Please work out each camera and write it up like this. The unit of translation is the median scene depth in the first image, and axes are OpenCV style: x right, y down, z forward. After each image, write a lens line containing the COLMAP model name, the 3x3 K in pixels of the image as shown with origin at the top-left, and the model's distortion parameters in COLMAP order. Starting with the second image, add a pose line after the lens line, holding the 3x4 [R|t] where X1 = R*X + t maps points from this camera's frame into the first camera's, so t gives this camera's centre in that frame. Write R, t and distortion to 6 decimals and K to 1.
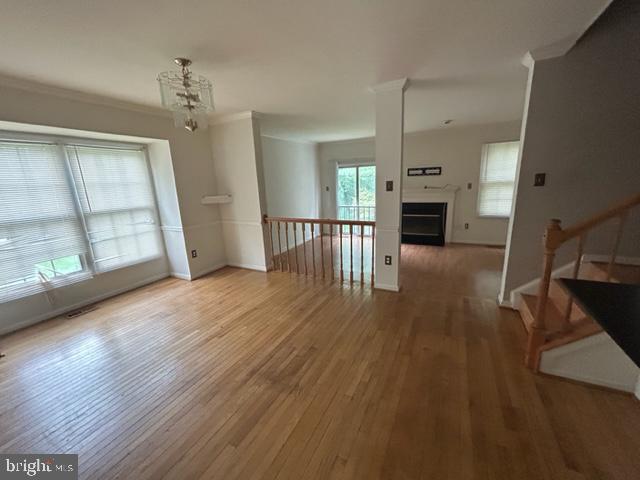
lens RADIAL K [[258.3, 0, 321.2], [0, 258.3, 239.5], [0, 0, 1]] dist [-0.000657, 0.000003]
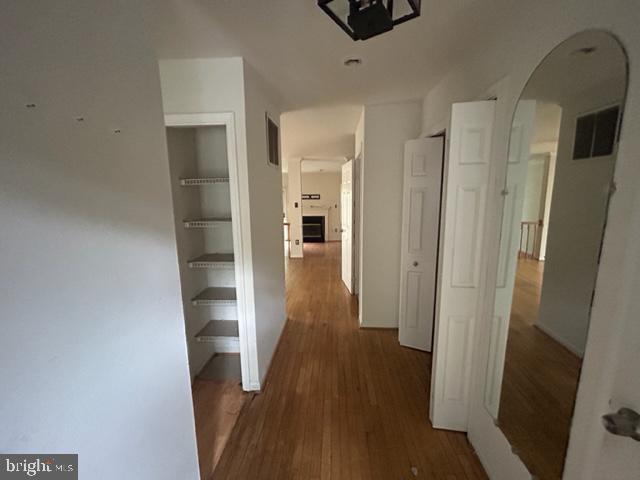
lens RADIAL K [[258.3, 0, 321.2], [0, 258.3, 239.5], [0, 0, 1]] dist [-0.000657, 0.000003]
pose [[0.912937, -0.033787, 0.406700, -0.245992], [0.064055, 0.996078, -0.061037, 0.125677], [-0.403043, 0.081774, 0.911520, -0.573225]]
